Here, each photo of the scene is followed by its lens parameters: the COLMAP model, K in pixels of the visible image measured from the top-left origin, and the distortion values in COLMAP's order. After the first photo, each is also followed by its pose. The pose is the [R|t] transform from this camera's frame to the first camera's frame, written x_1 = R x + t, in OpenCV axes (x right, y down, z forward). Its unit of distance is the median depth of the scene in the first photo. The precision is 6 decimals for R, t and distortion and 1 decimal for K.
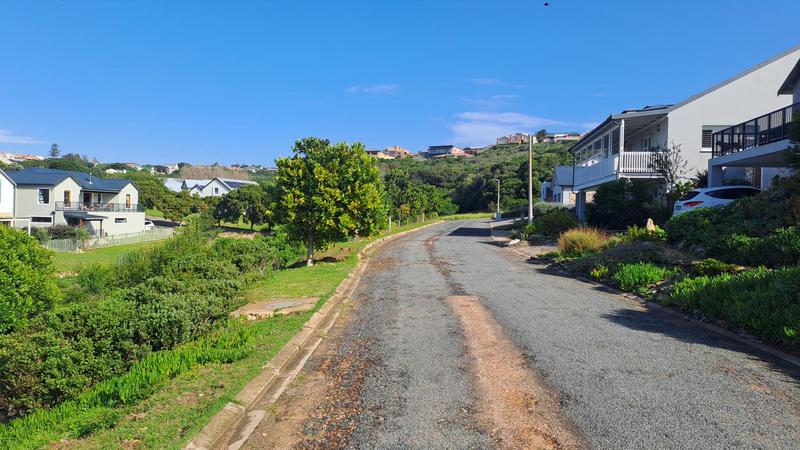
lens RADIAL K [[585.1, 0, 408.2], [0, 585.1, 218.4], [0, 0, 1]] dist [0.078024, -0.076094]
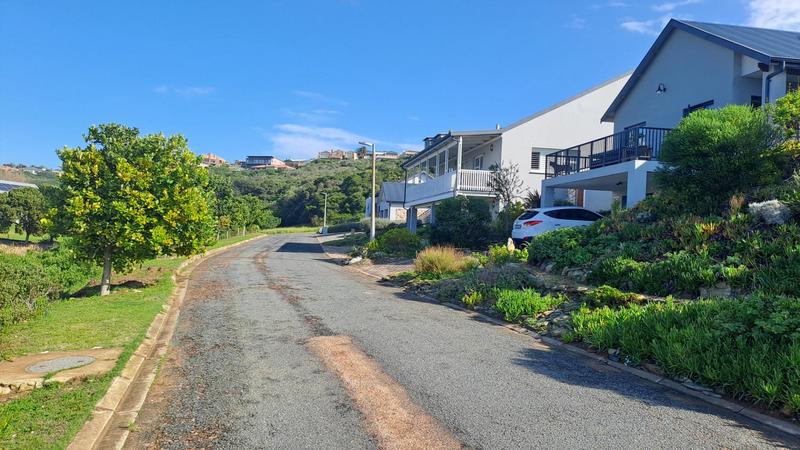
lens RADIAL K [[585.1, 0, 405.7], [0, 585.1, 221.3], [0, 0, 1]] dist [0.078024, -0.076094]
pose [[0.954191, 0.024233, 0.298217, -0.018055], [-0.018535, 0.999588, -0.021921, -0.001667], [-0.298625, 0.015389, 0.954246, 0.094734]]
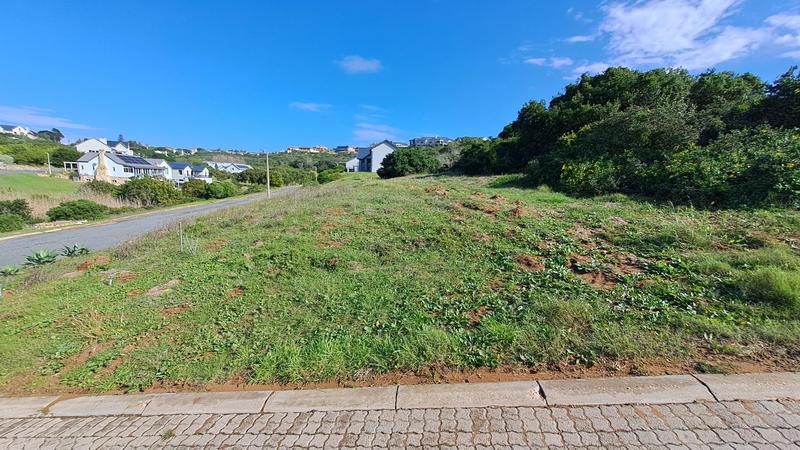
lens RADIAL K [[317.6, 0, 399.1], [0, 317.6, 231.7], [0, 0, 1]] dist [-0.002634, 0.000581]
pose [[0.979748, -0.008155, 0.200069, 0.304270], [-0.022187, 0.988597, 0.148945, -0.007349], [-0.199002, -0.150368, 0.968394, -1.674665]]
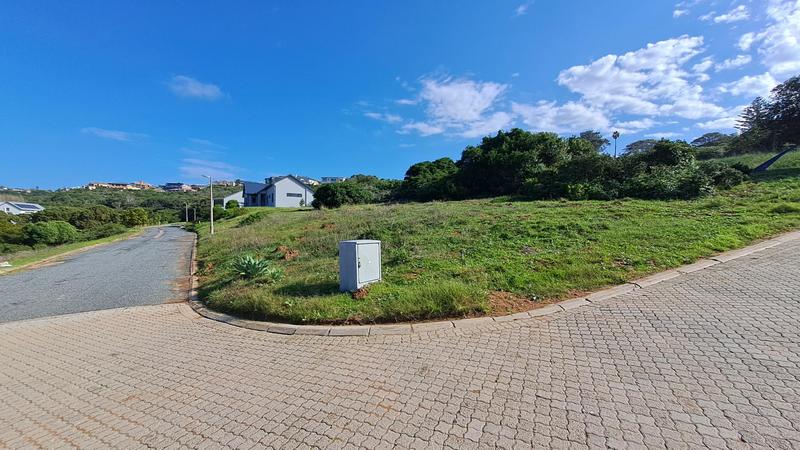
lens RADIAL K [[317.6, 0, 399.5], [0, 317.6, 231.6], [0, 0, 1]] dist [-0.002634, 0.000581]
pose [[0.787810, -0.022225, 0.615517, -0.006584], [0.010339, 0.999685, 0.022864, 0.031075], [-0.615831, -0.011648, 0.787792, -1.614997]]
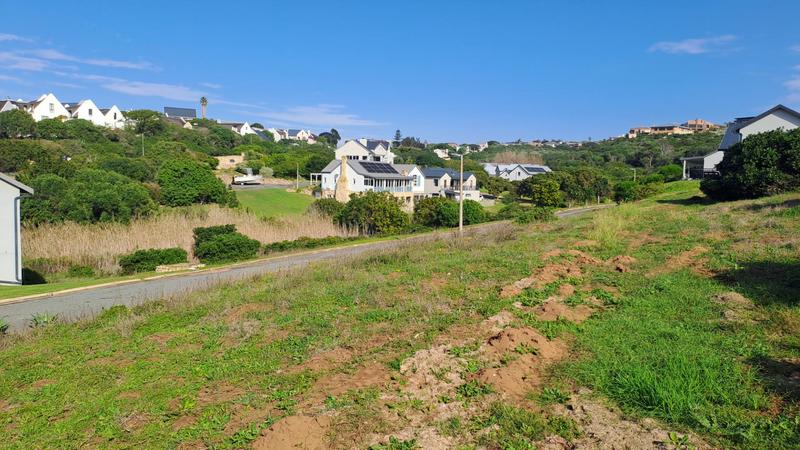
lens RADIAL K [[585.1, 0, 402.4], [0, 585.1, 224.6], [0, 0, 1]] dist [0.078024, -0.076094]
pose [[0.873094, 0.041865, -0.485751, 0.506107], [-0.012690, 0.997920, 0.063198, -0.041142], [0.487386, -0.049014, 0.871810, -1.568876]]
